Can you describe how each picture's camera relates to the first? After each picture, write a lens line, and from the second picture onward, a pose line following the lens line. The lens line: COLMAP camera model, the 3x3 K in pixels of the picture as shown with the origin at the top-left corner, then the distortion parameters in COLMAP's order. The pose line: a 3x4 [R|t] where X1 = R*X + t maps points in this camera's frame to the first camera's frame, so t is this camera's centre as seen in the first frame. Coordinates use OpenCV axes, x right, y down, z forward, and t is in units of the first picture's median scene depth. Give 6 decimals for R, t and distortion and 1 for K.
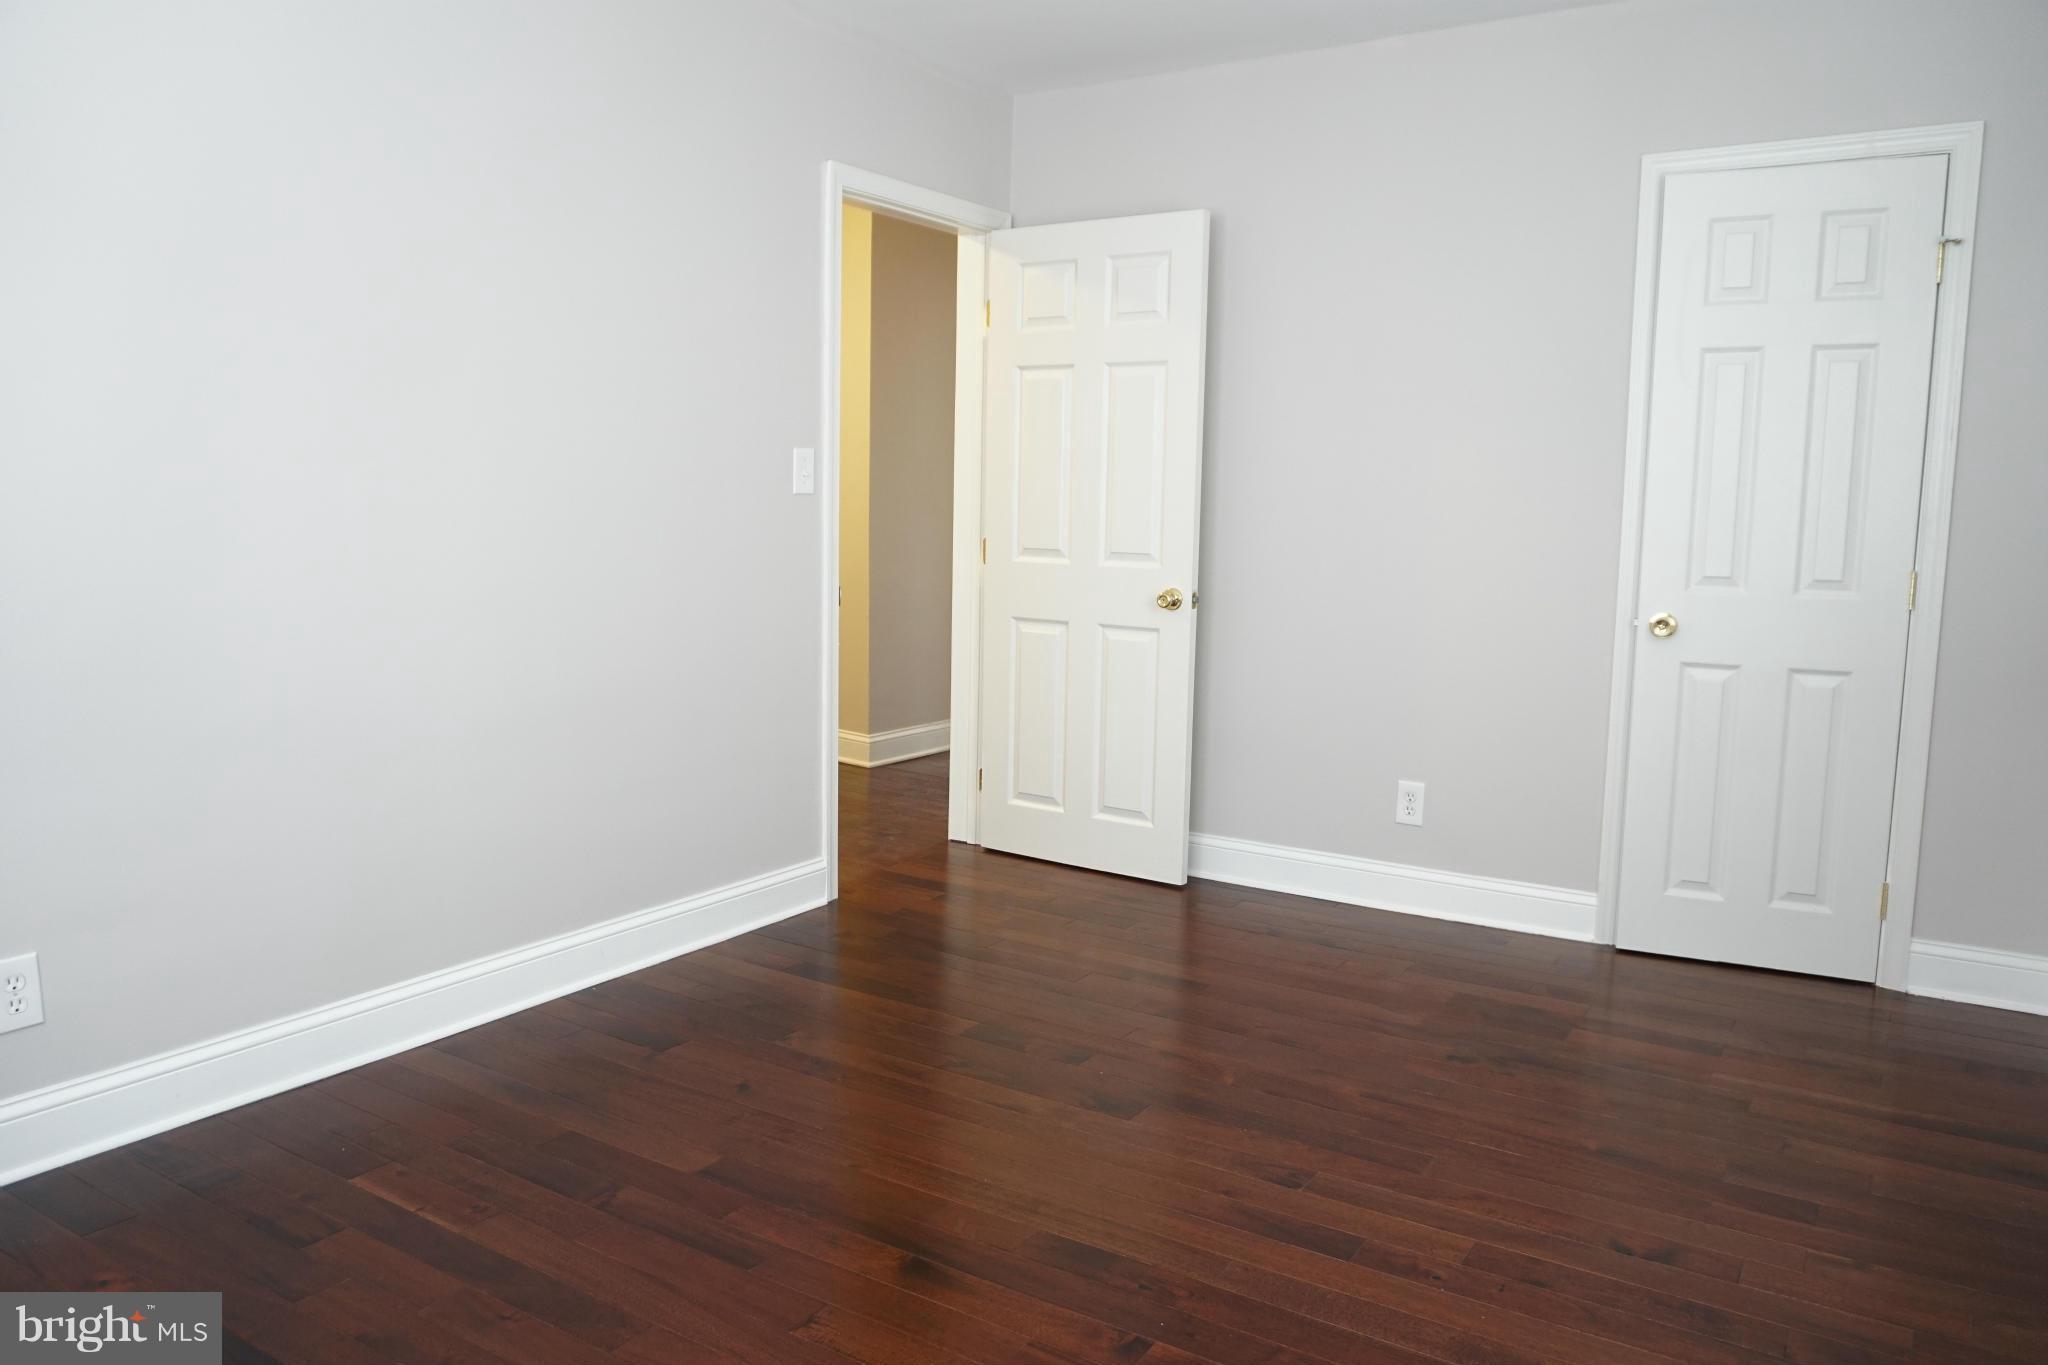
lens RADIAL K [[1436.2, 0, 1024.0], [0, 1436.2, 682.5], [0, 0, 1]] dist [-0.074213, 0.037582]
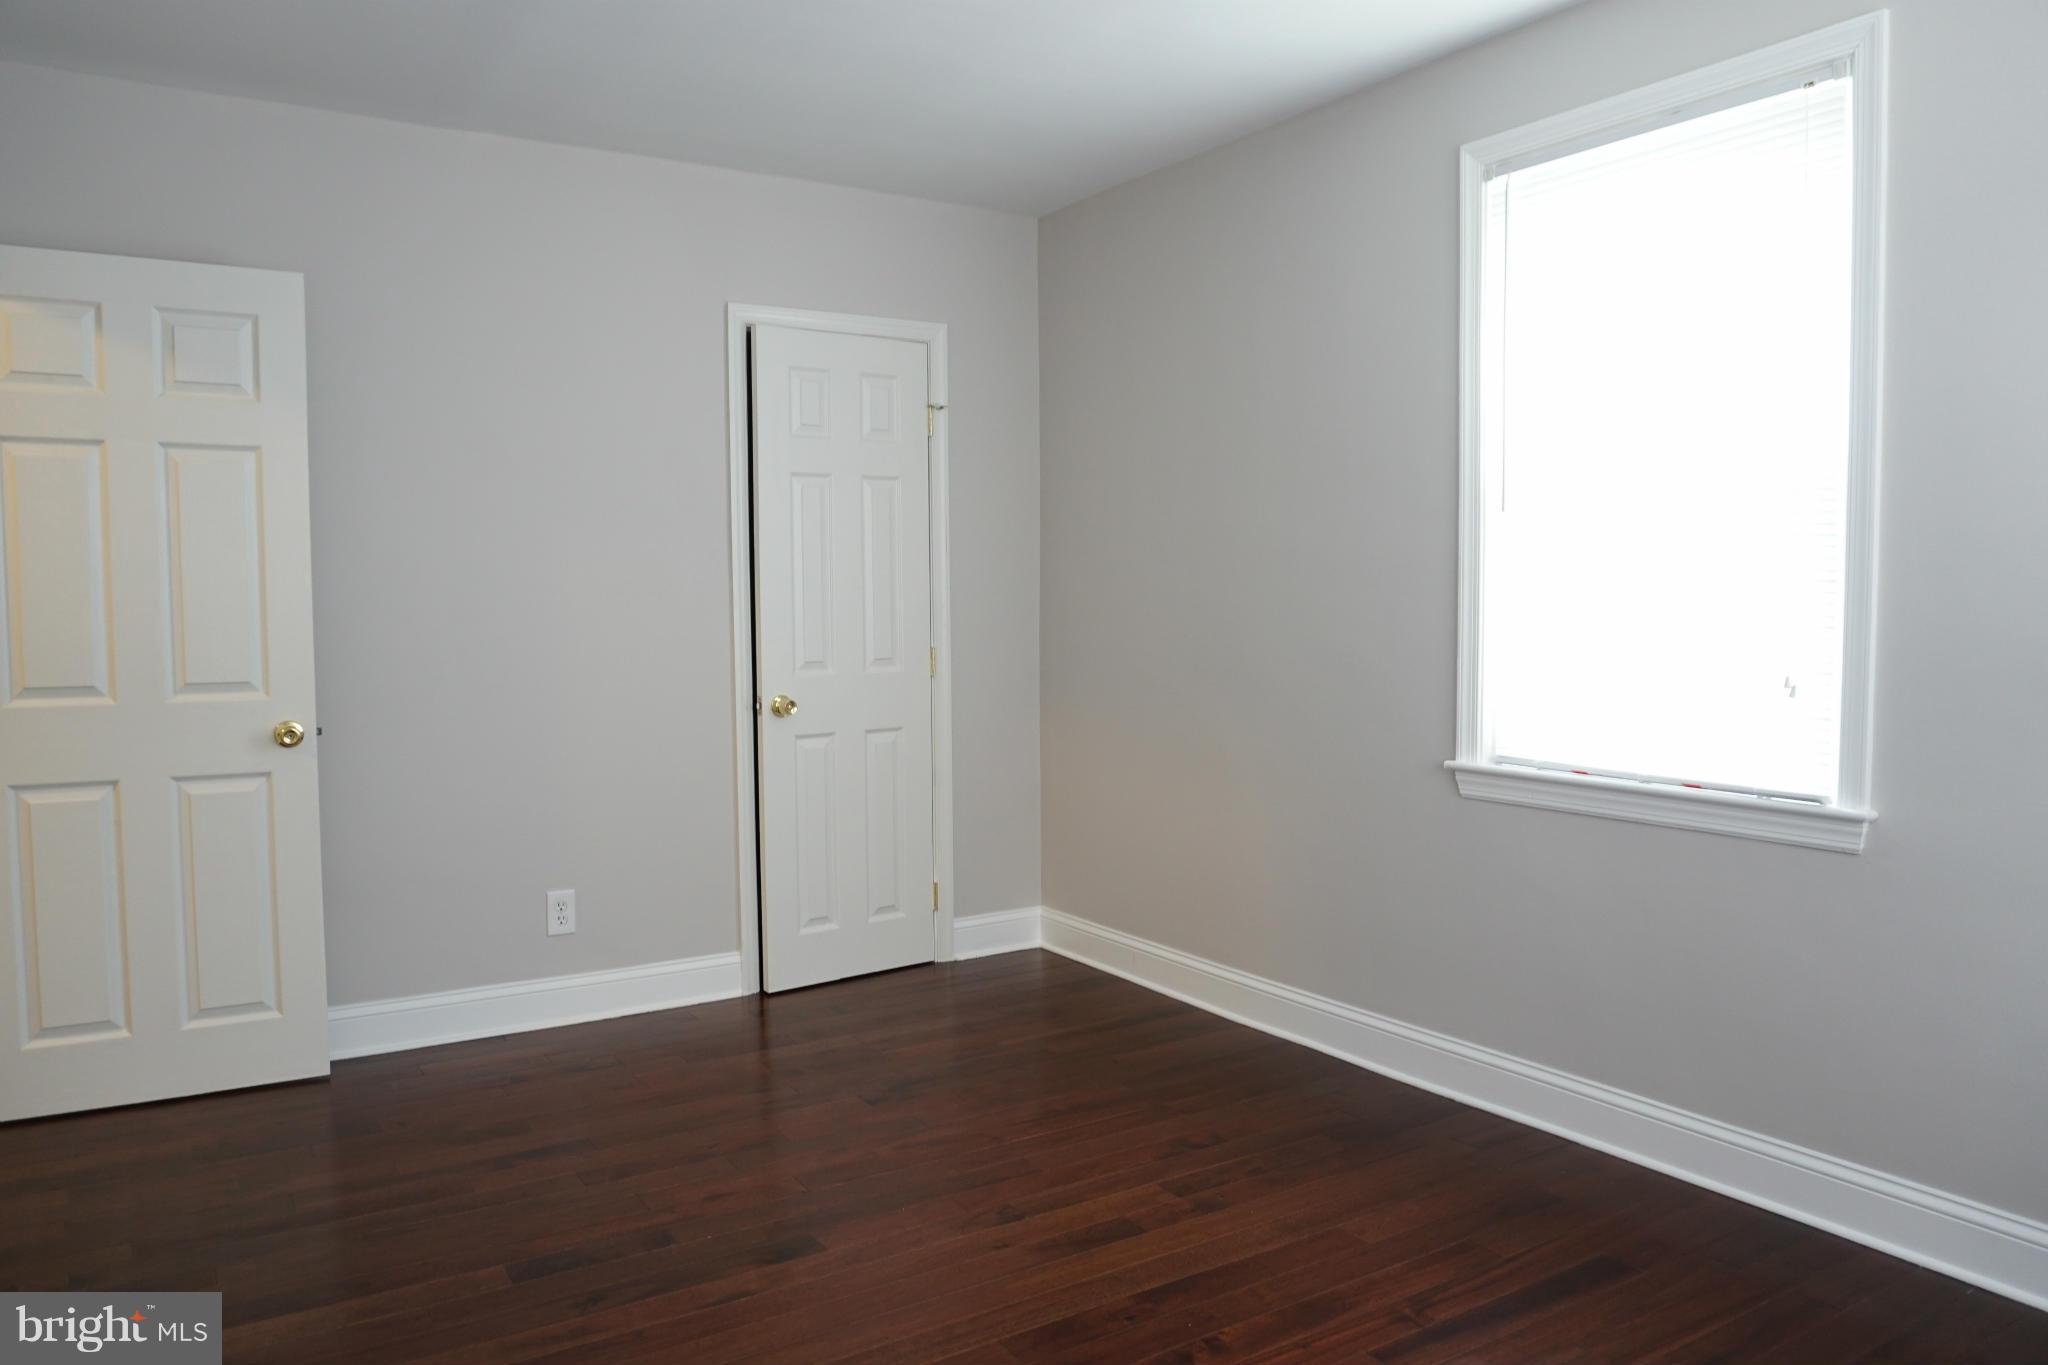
lens RADIAL K [[1436.2, 0, 1024.0], [0, 1436.2, 682.5], [0, 0, 1]] dist [-0.074213, 0.037582]
pose [[0.413913, -0.074082, 0.907297, -0.504719], [0.128438, 0.991465, 0.022360, -0.056859], [-0.901210, 0.107276, 0.419895, 0.303506]]
